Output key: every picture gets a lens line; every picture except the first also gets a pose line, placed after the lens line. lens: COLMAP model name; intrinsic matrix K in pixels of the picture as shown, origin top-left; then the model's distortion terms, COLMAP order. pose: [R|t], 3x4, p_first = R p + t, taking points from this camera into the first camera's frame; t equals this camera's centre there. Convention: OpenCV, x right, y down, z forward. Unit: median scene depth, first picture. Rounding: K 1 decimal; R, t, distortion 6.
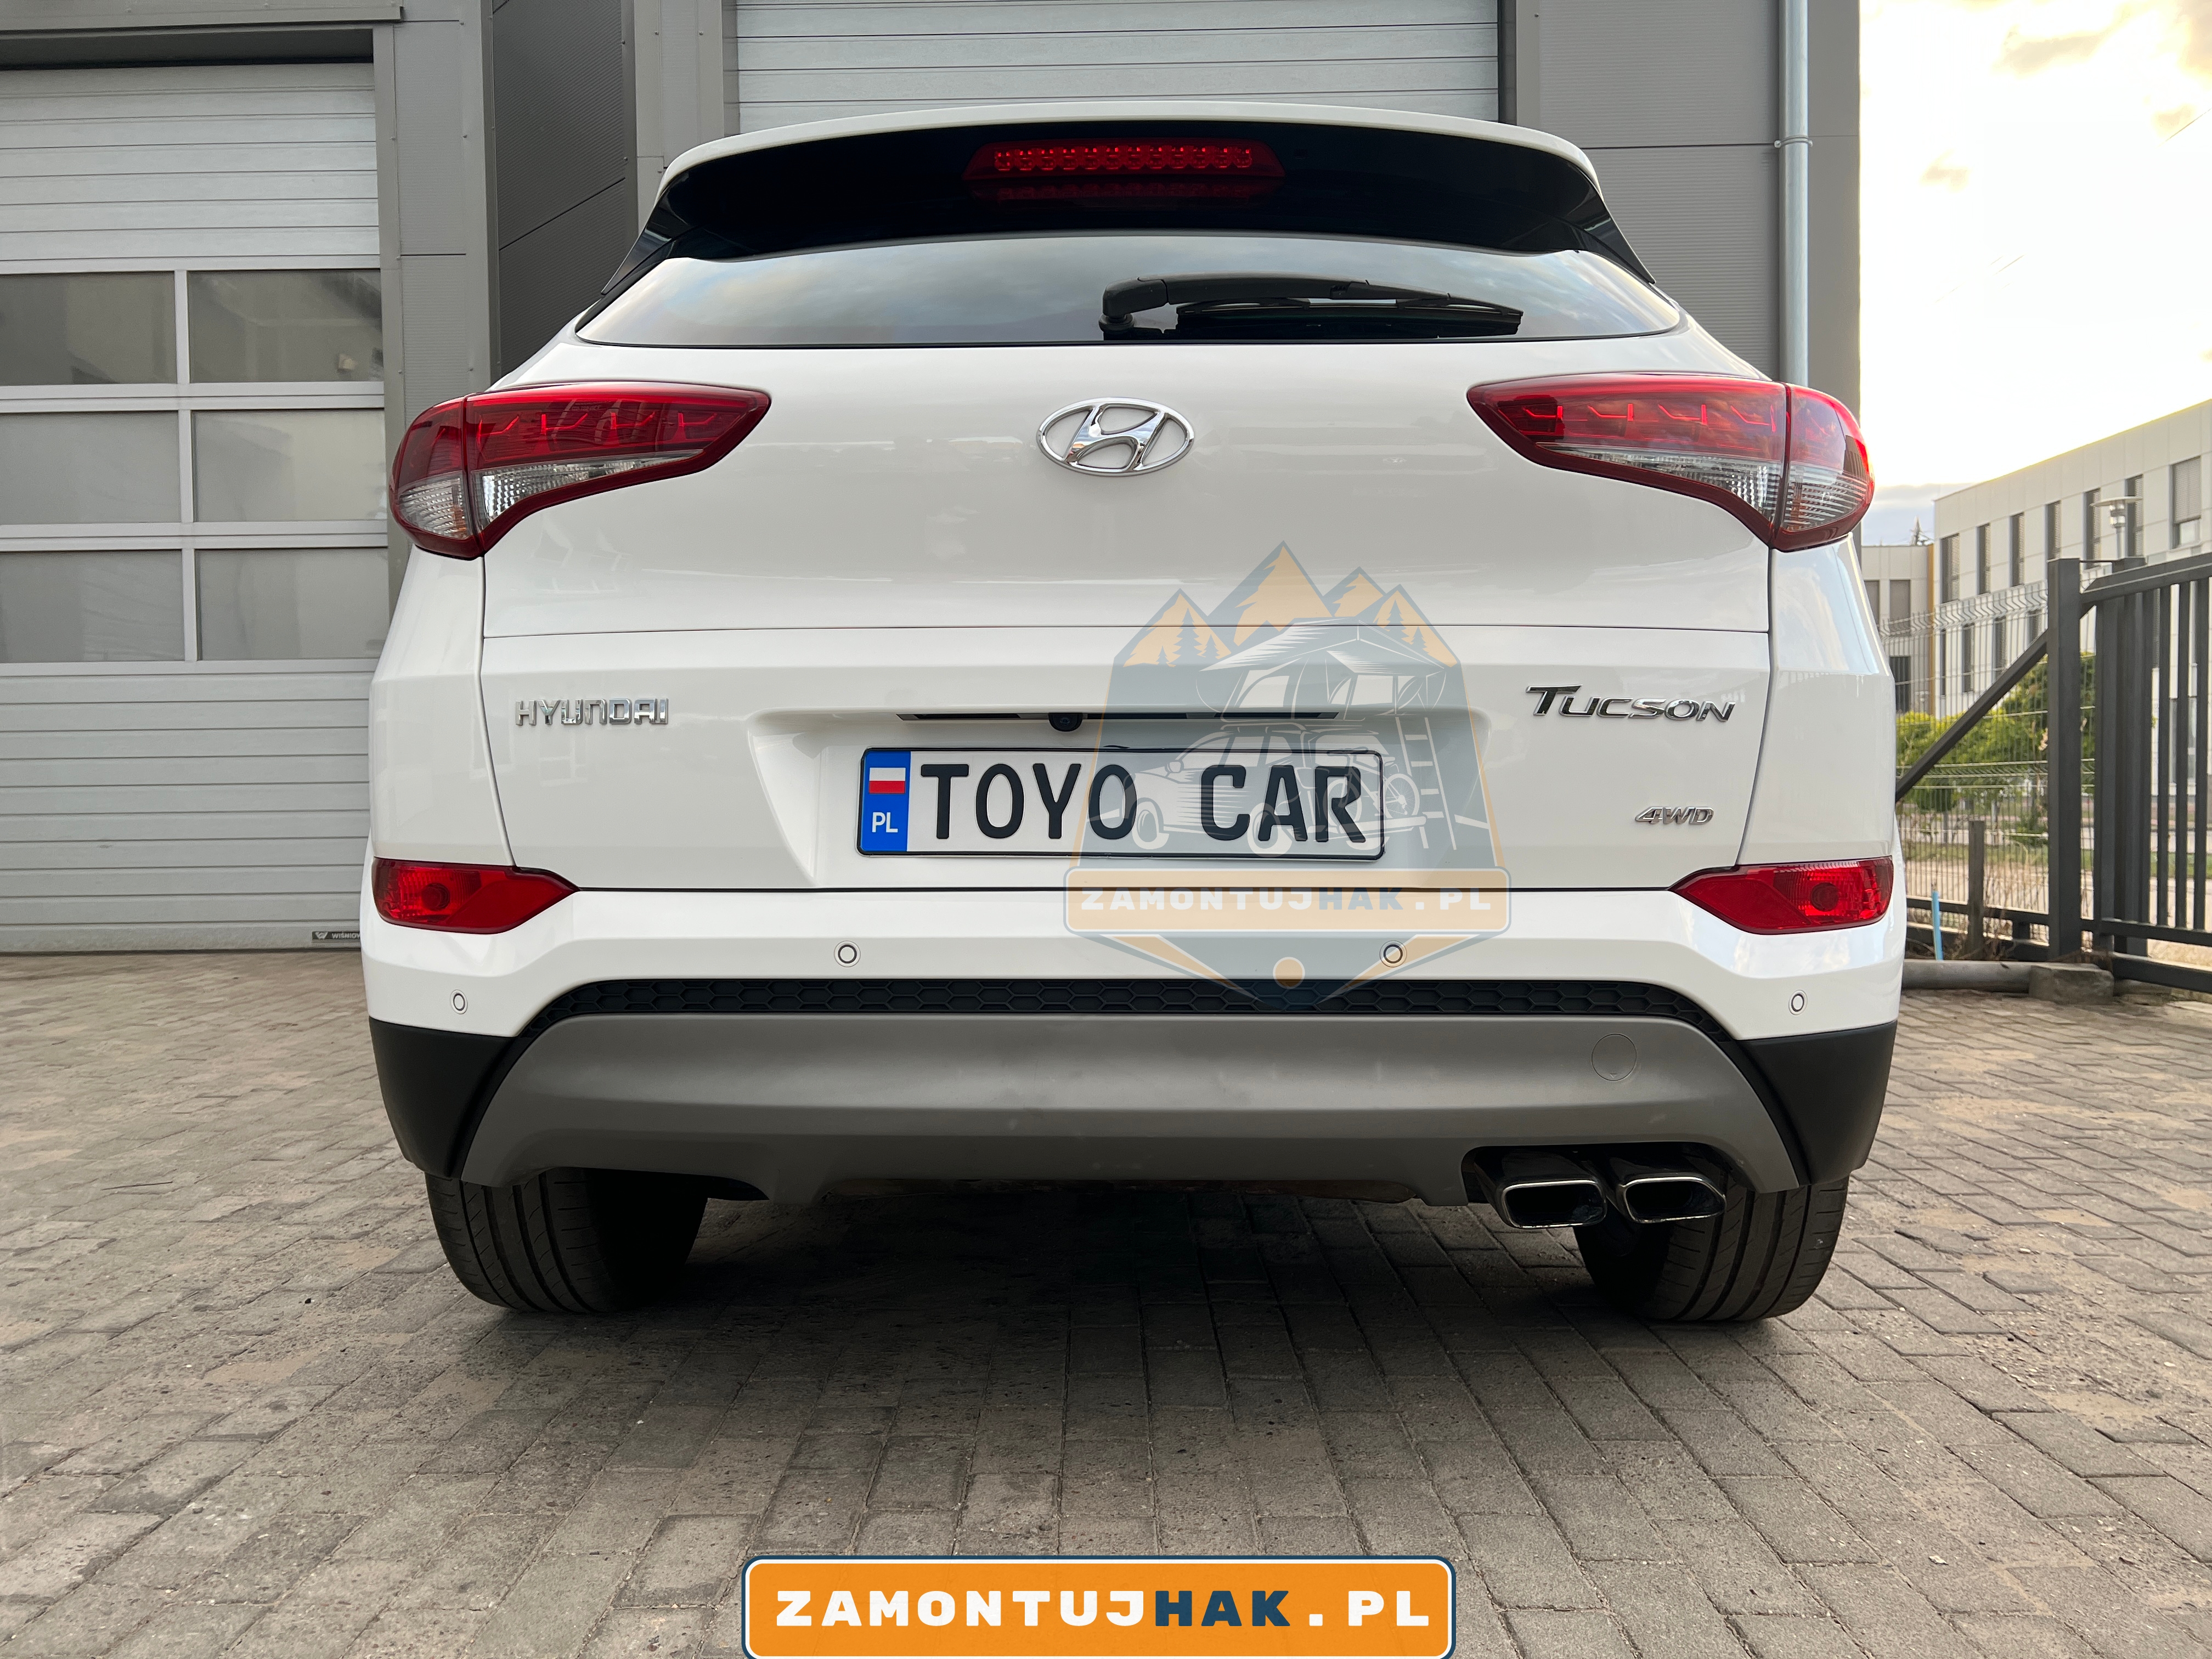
lens RADIAL K [[1675.3, 0, 1105.2], [0, 1675.3, 844.1], [0, 0, 1]] dist [0.052502, -0.065116]
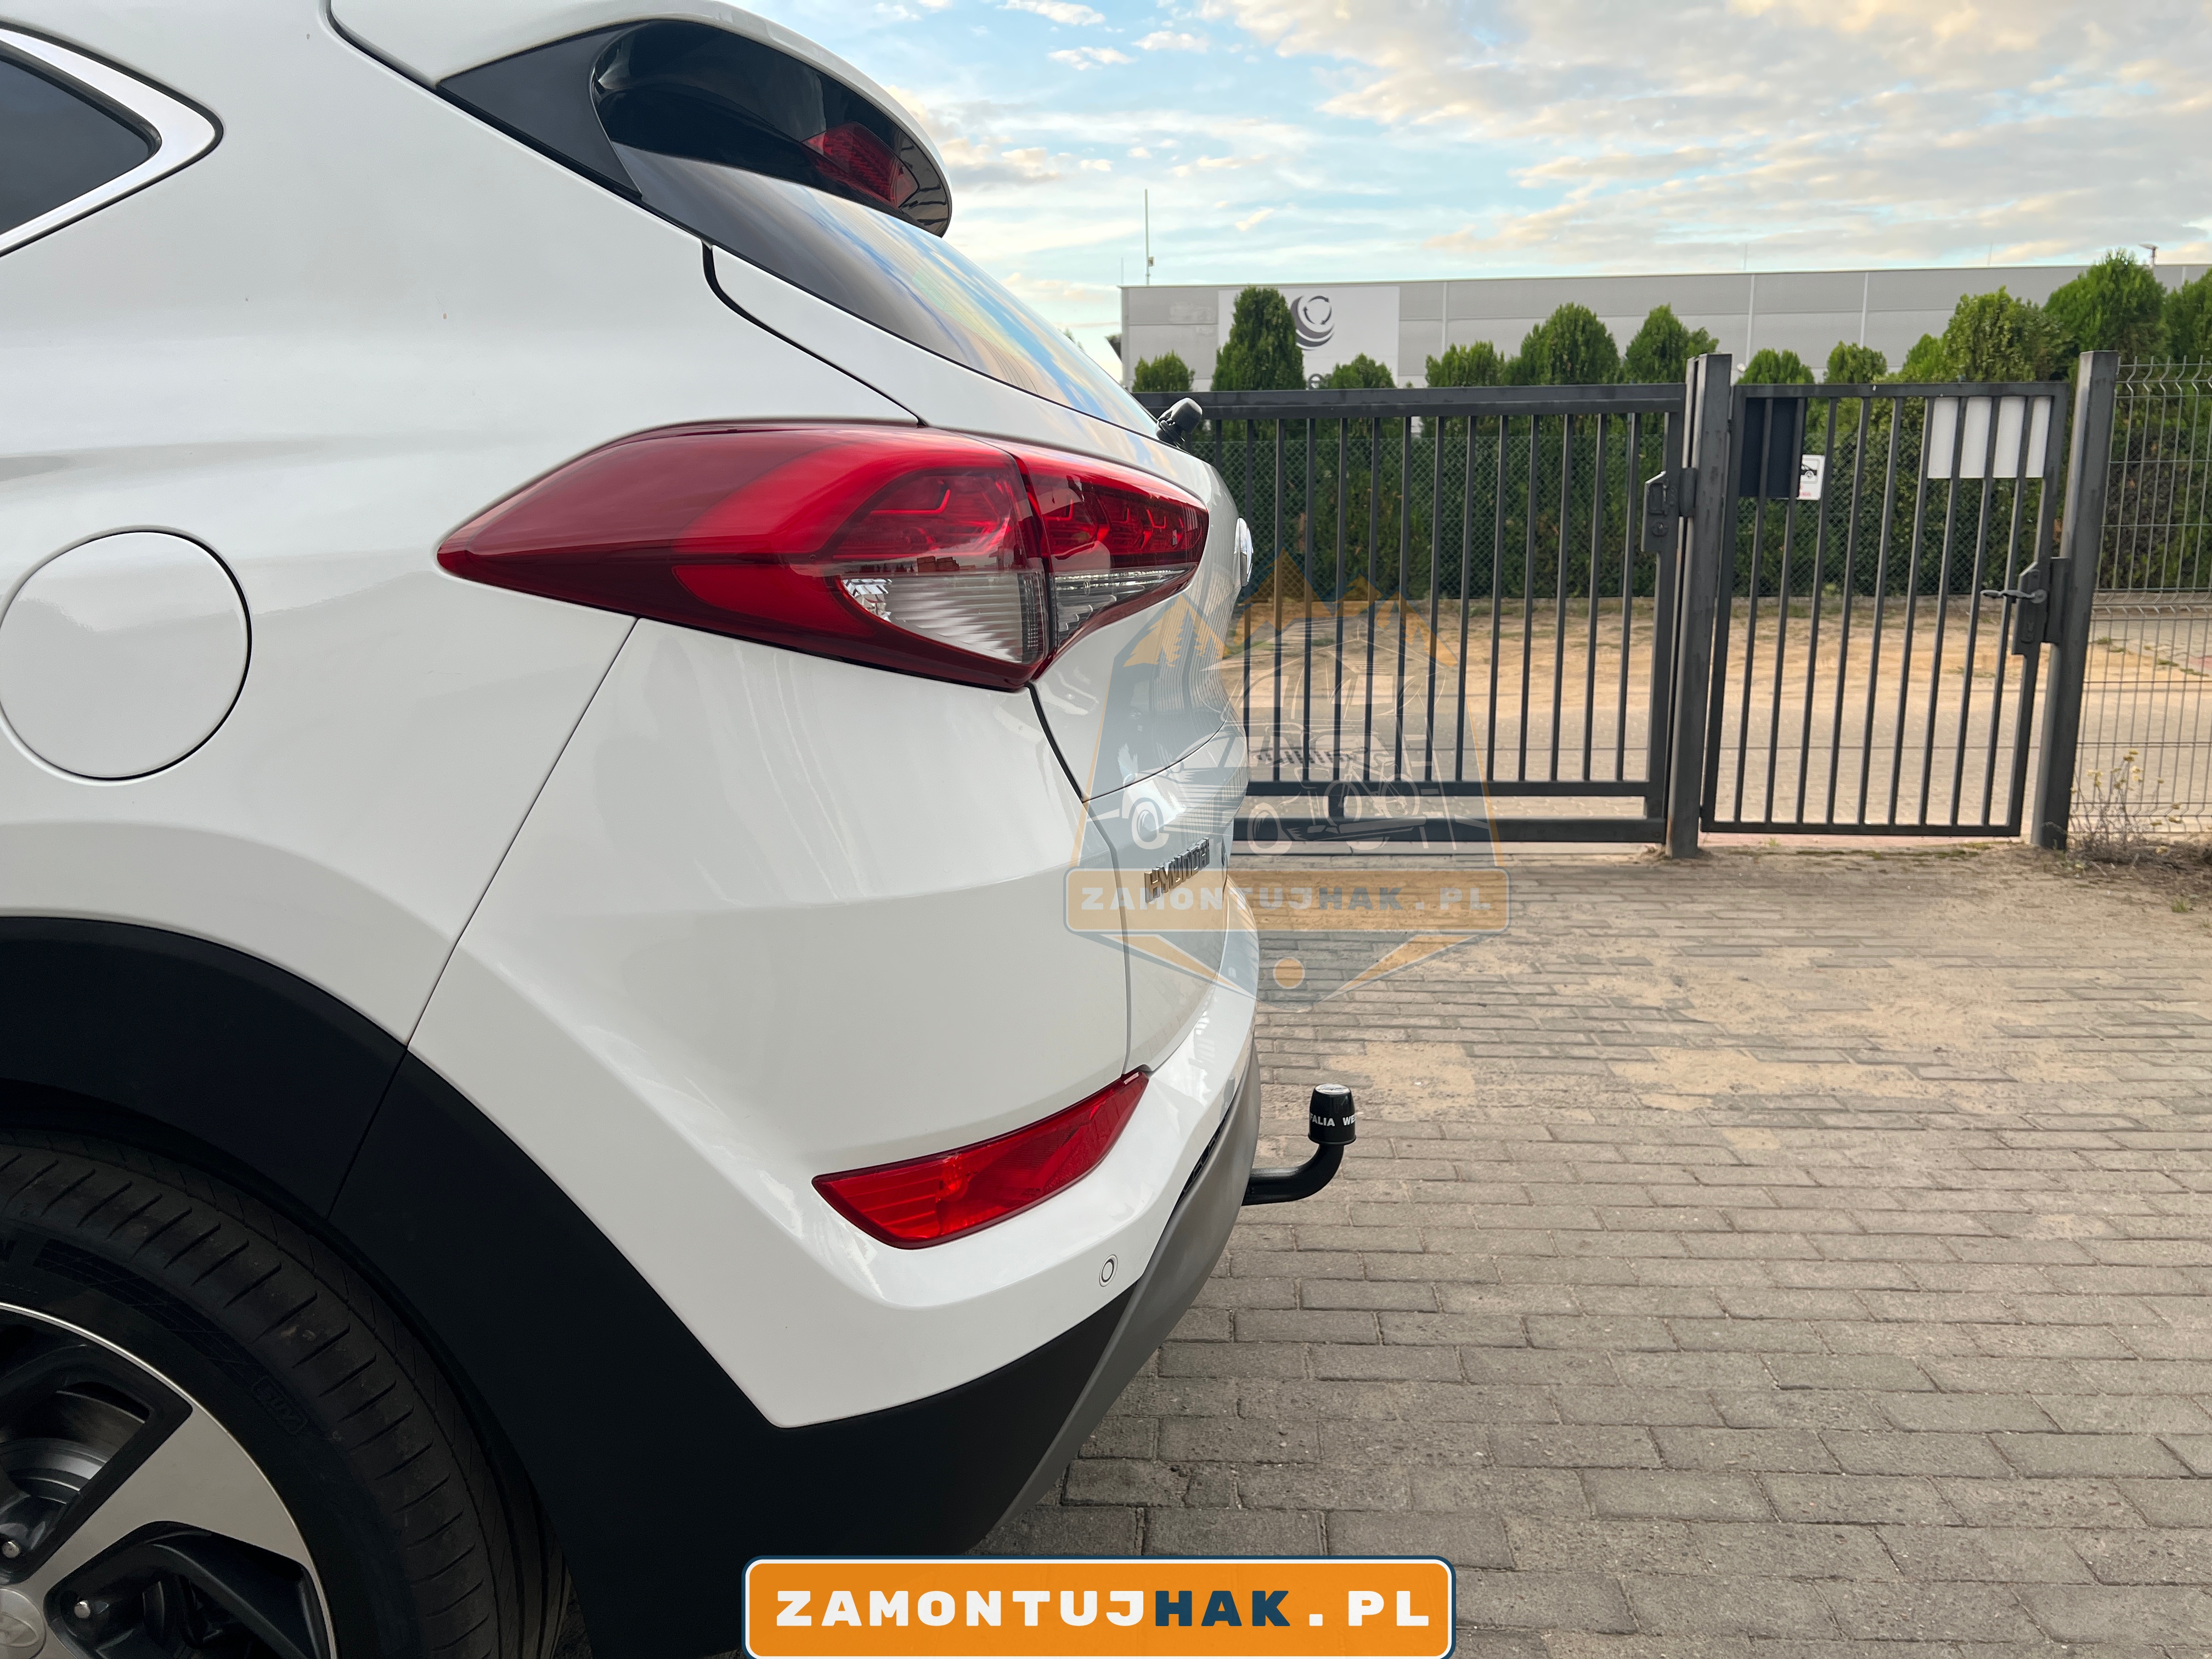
lens RADIAL K [[1675.3, 0, 1099.3], [0, 1675.3, 839.3], [0, 0, 1]] dist [0.052502, -0.065116]
pose [[0.061024, -0.181734, 0.981452, -1.102233], [0.040236, 0.982934, 0.179507, -0.238033], [-0.997325, 0.028536, 0.067295, 0.949321]]
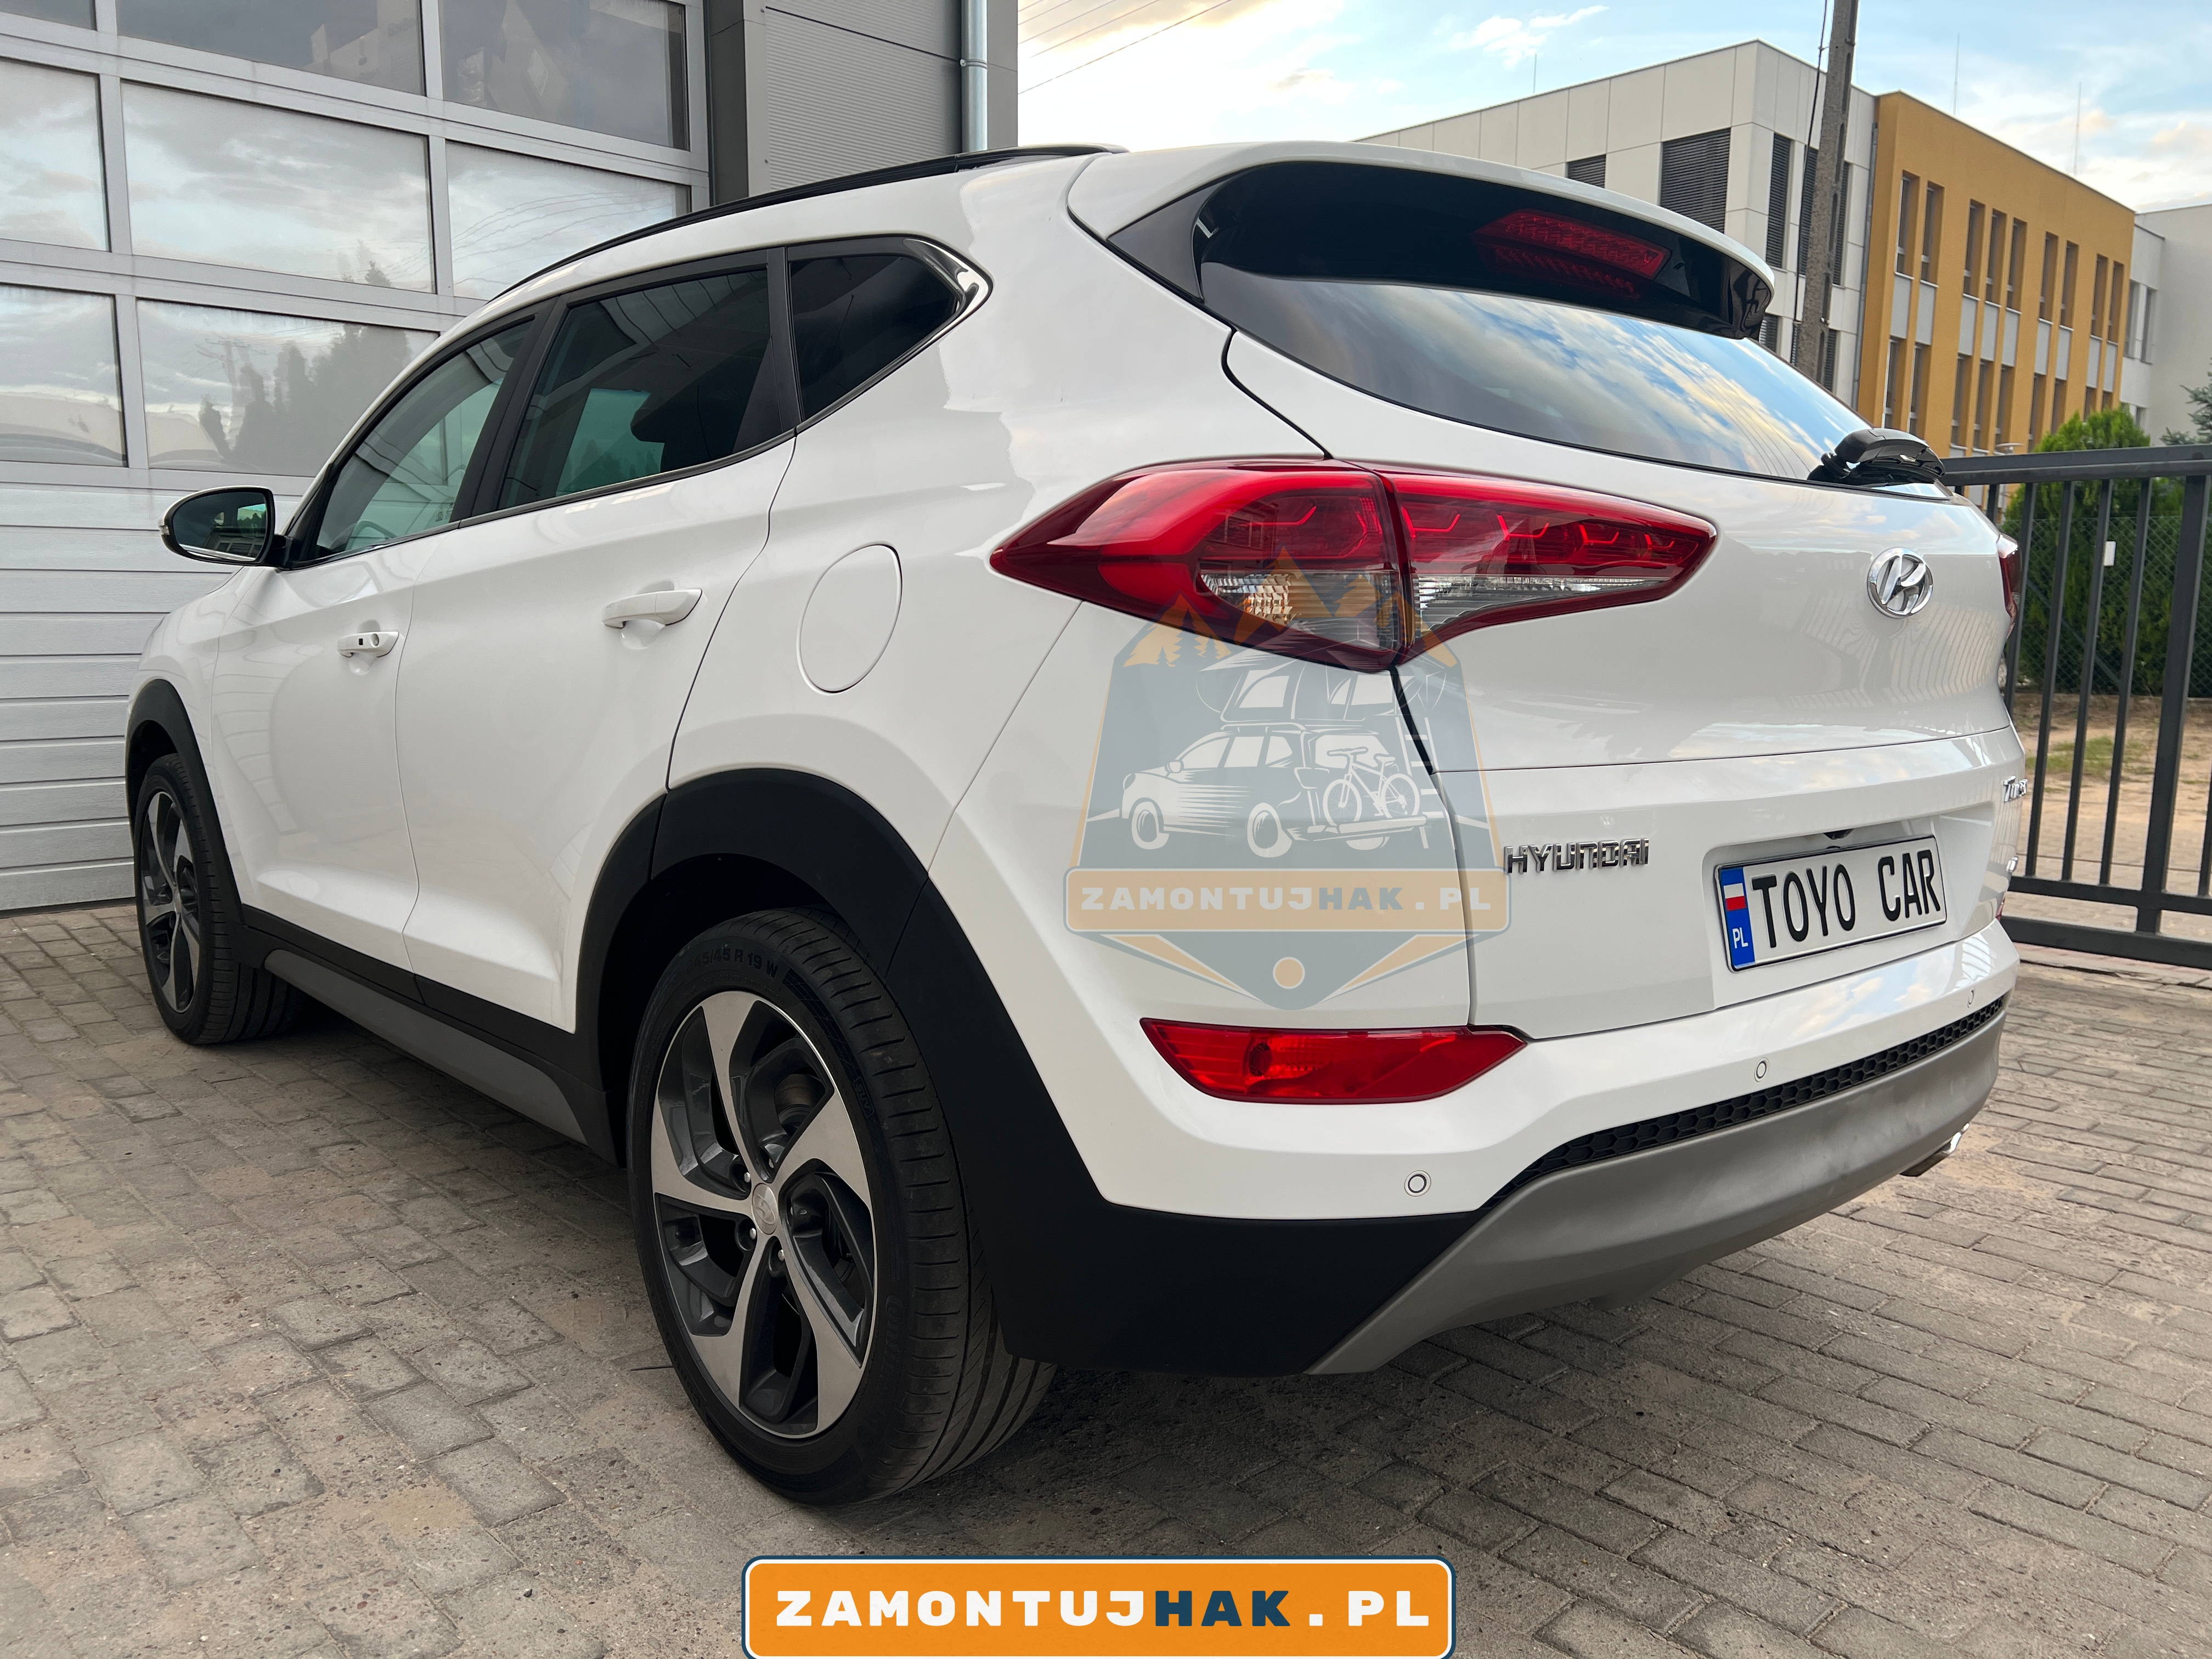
lens RADIAL K [[1675.3, 0, 1088.4], [0, 1675.3, 852.5], [0, 0, 1]] dist [0.052502, -0.065116]
pose [[0.727307, -0.086127, 0.680887, -1.098987], [0.003009, 0.992485, 0.122327, -0.188607], [-0.686306, -0.086920, 0.722100, 0.496164]]
